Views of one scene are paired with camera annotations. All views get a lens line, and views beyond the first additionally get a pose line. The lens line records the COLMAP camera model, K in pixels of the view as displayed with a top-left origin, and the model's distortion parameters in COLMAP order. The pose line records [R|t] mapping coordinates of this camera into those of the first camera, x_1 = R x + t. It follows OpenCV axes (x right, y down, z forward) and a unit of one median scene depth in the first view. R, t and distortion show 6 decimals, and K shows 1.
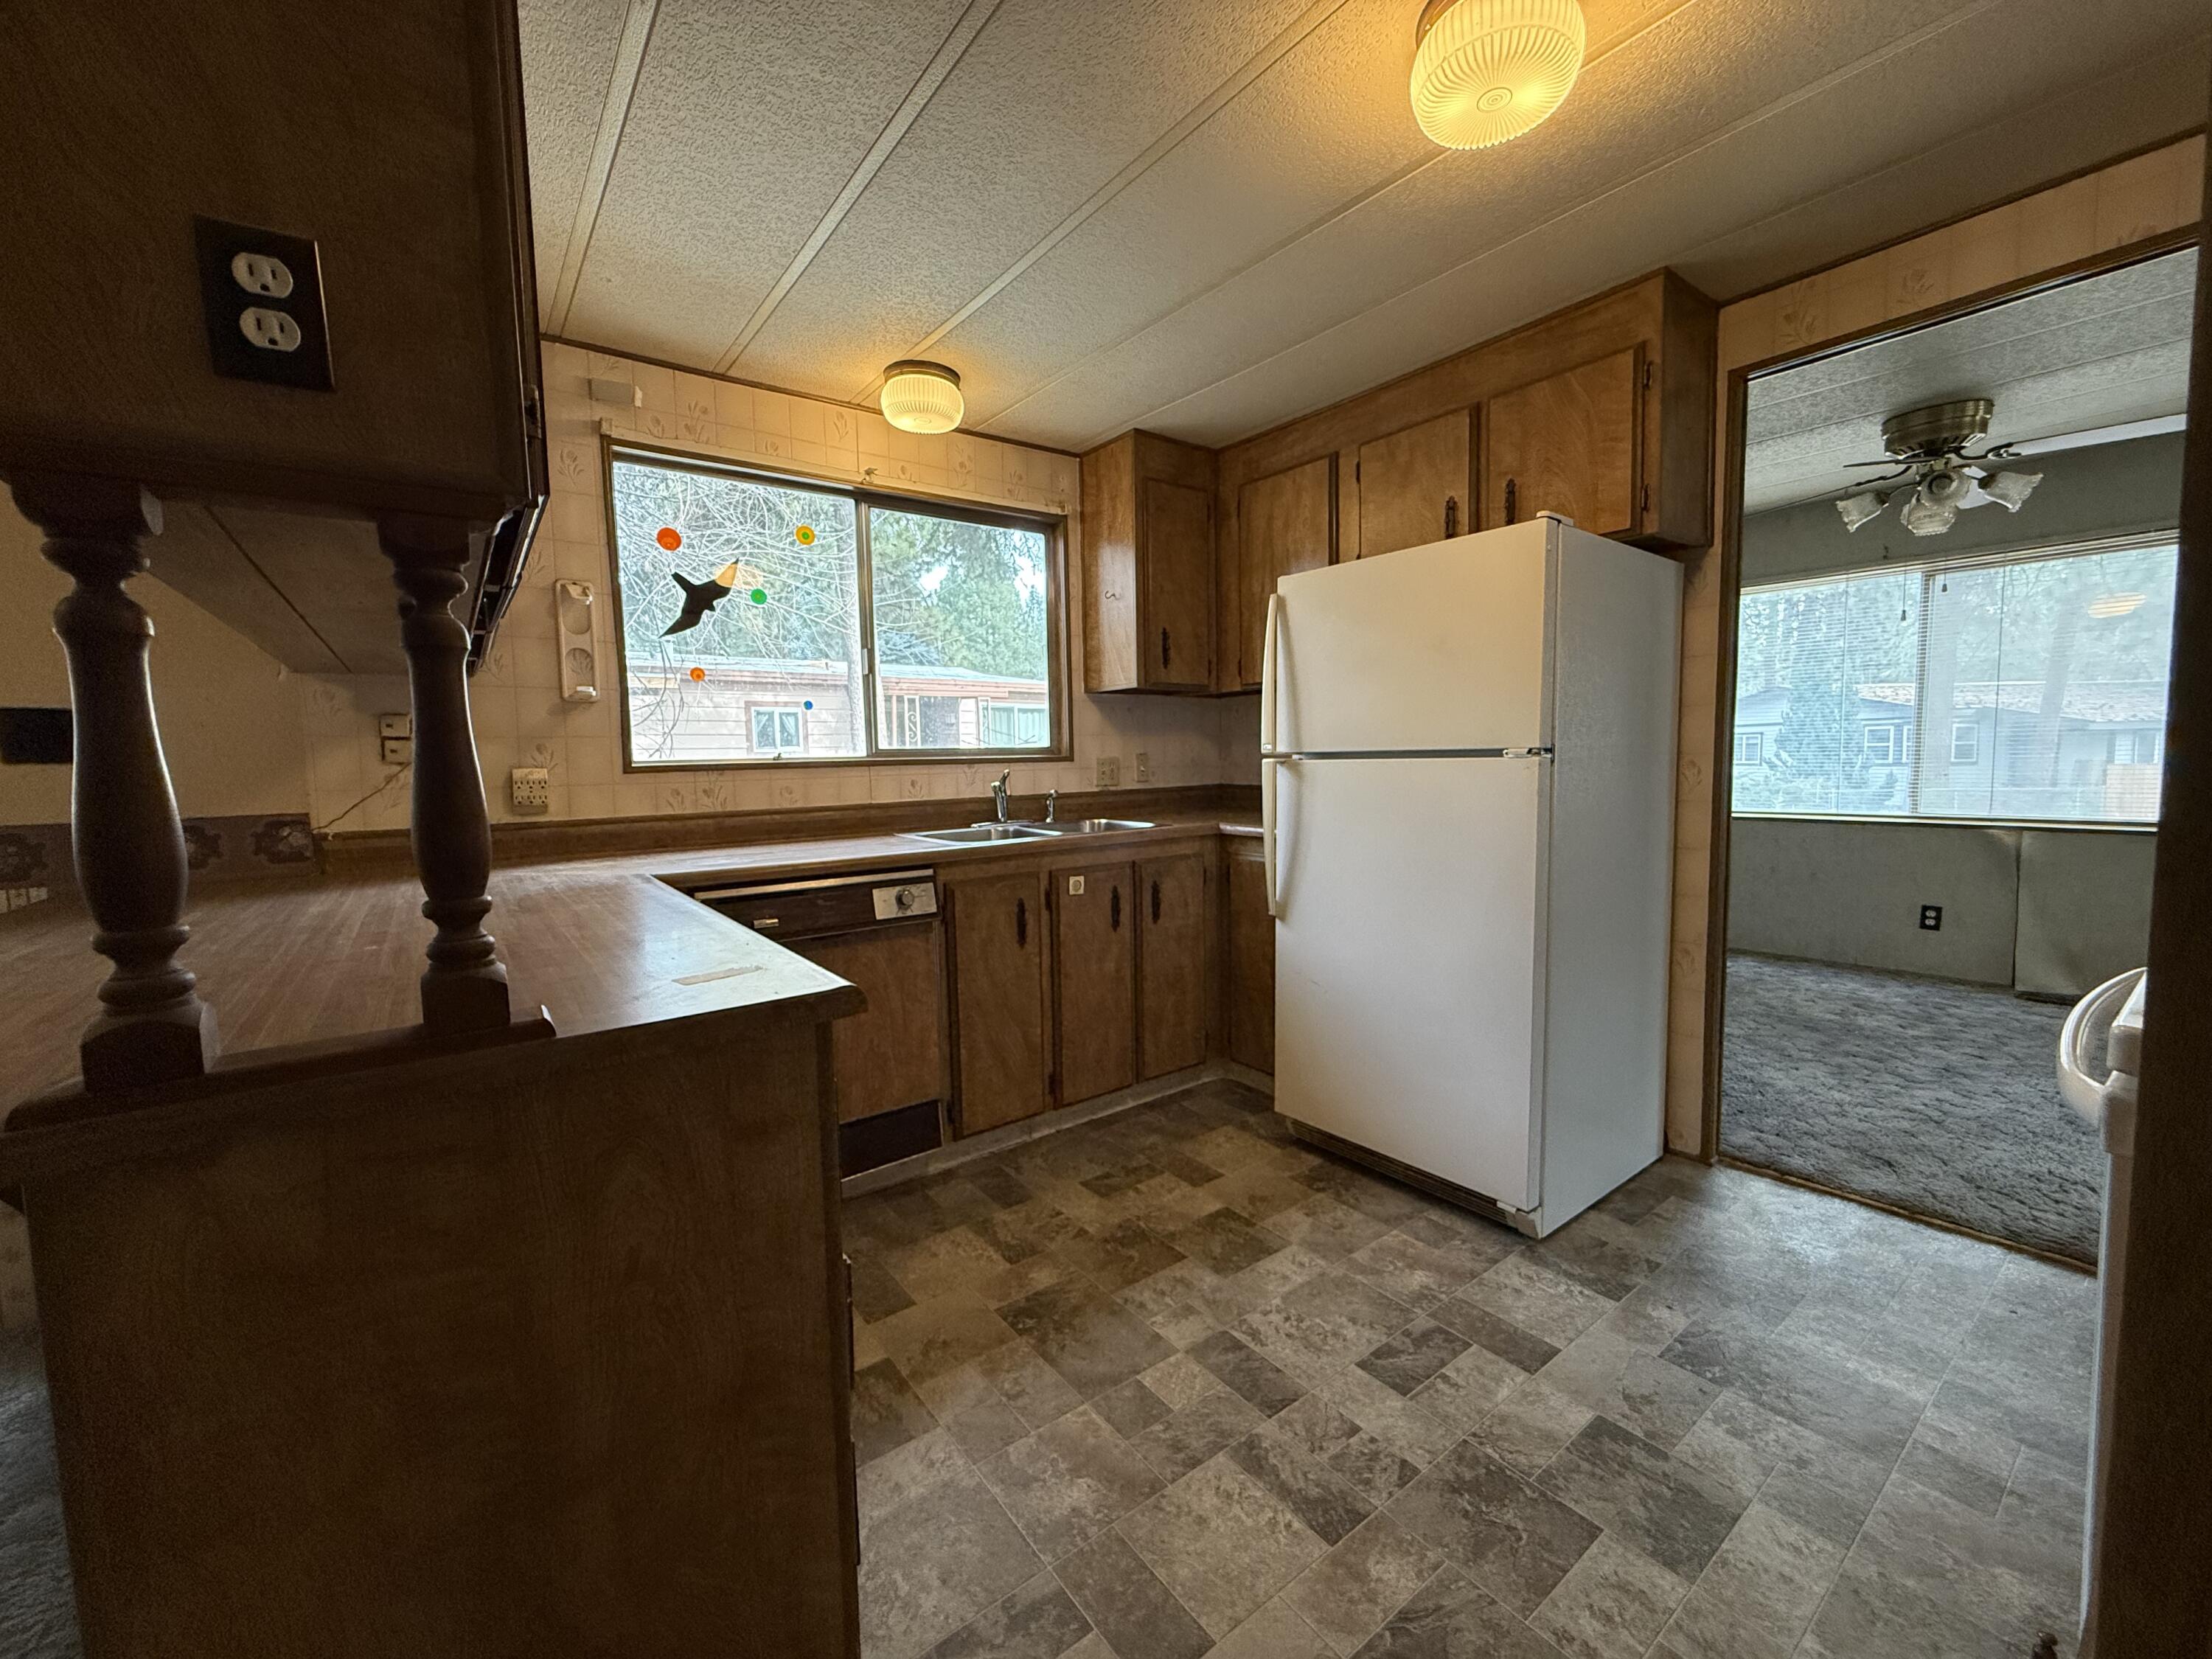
lens RADIAL K [[881.3, 0, 1102.9], [0, 881.3, 825.8], [0, 0, 1]] dist [0.002109, -0.000403]
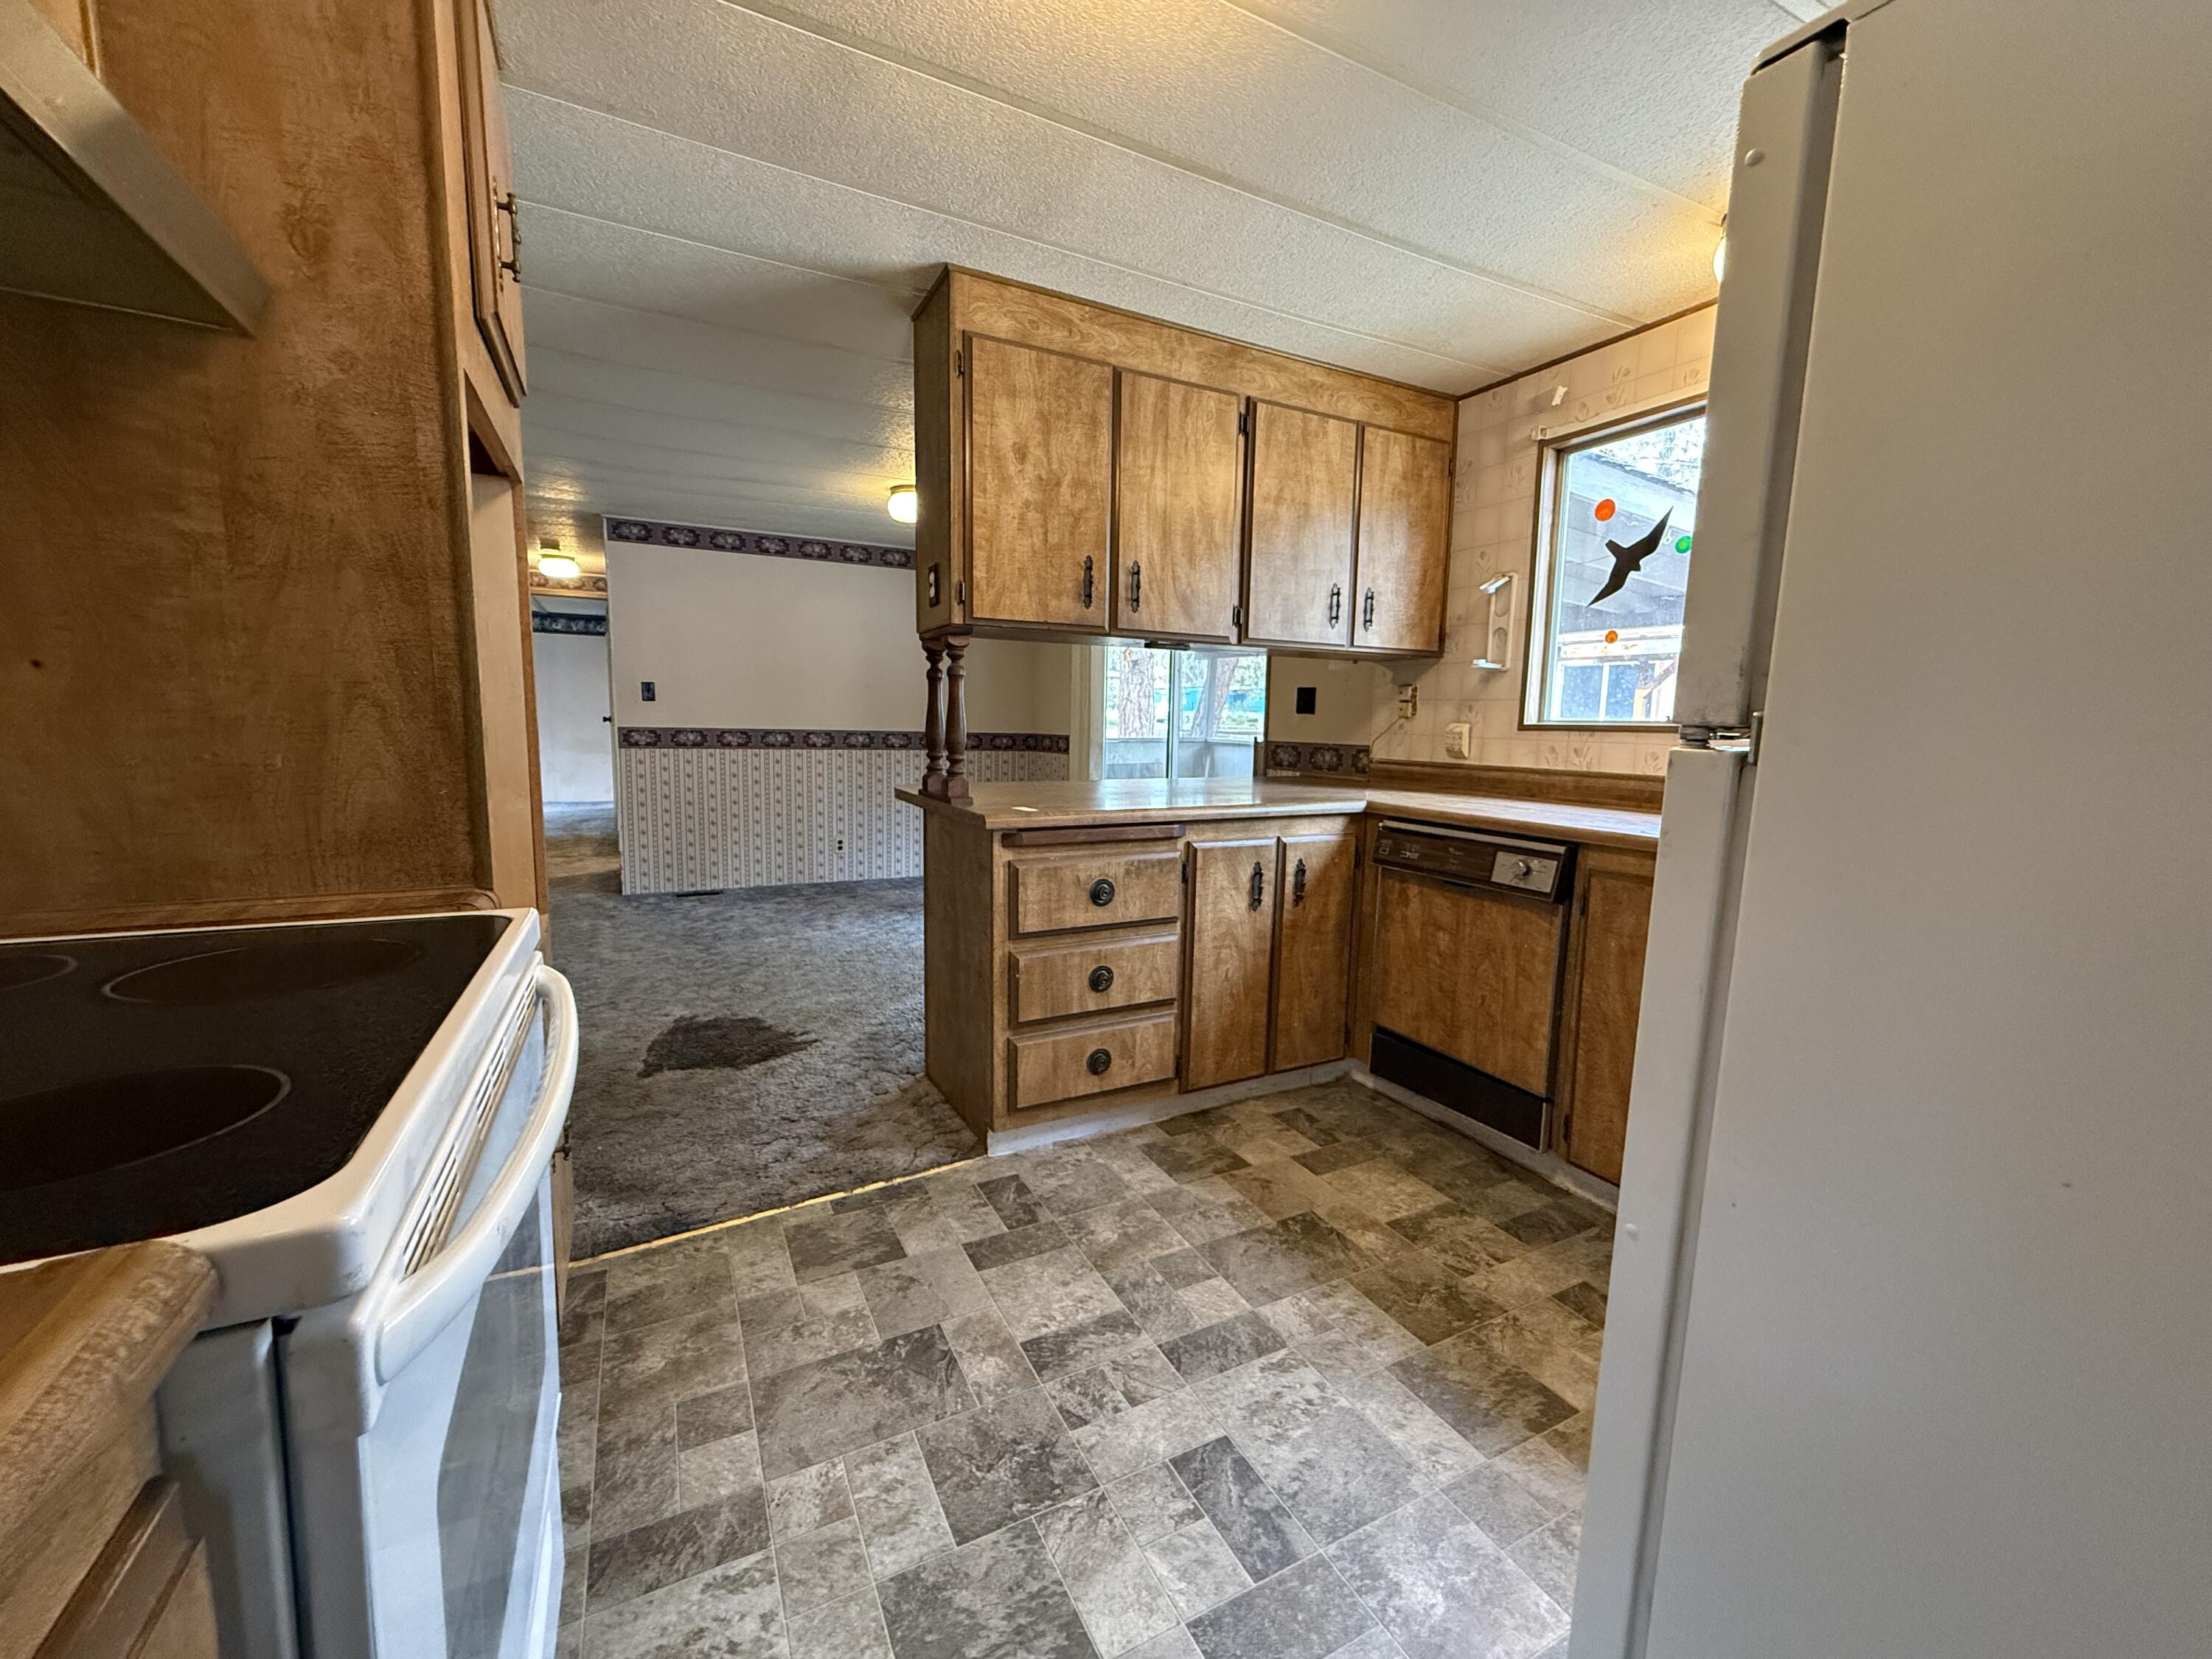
lens RADIAL K [[881.3, 0, 1101.8], [0, 881.3, 828.6], [0, 0, 1]] dist [0.002109, -0.000403]
pose [[-0.166481, 0.139679, -0.976101, 1.091213], [-0.093242, 0.983250, 0.156605, -0.095056], [0.981626, 0.117086, -0.150669, 0.969339]]
